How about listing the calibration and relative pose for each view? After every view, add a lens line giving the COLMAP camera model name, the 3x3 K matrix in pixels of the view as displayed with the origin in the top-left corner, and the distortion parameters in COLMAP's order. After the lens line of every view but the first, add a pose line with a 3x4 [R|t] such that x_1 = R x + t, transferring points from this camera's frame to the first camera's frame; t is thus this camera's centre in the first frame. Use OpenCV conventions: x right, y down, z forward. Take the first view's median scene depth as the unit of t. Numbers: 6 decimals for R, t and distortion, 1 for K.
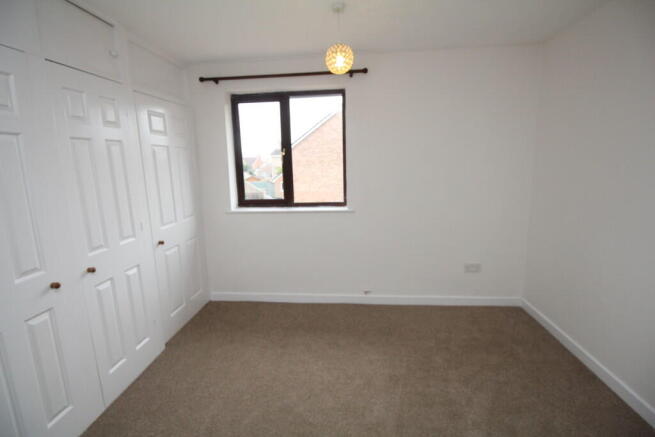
lens RADIAL K [[306.8, 0, 328.3], [0, 306.8, 210.0], [0, 0, 1]] dist [-0.001841, -0.011884]
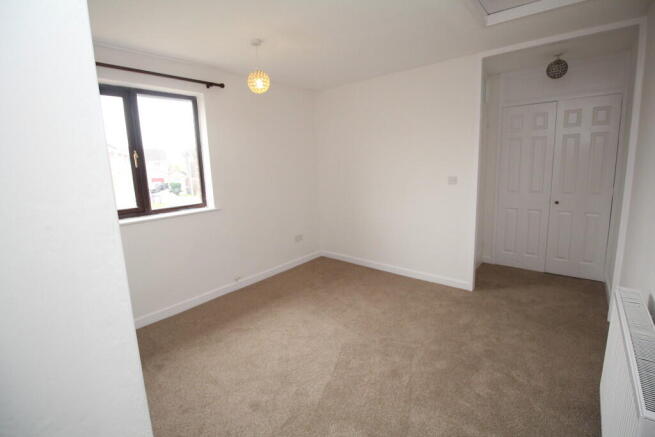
lens RADIAL K [[306.8, 0, 328.3], [0, 306.8, 210.0], [0, 0, 1]] dist [-0.001841, -0.011884]
pose [[0.562507, -0.127605, 0.816886, -0.593887], [0.149709, 0.987406, 0.051153, 0.008438], [-0.813126, 0.093522, 0.574526, 0.051452]]
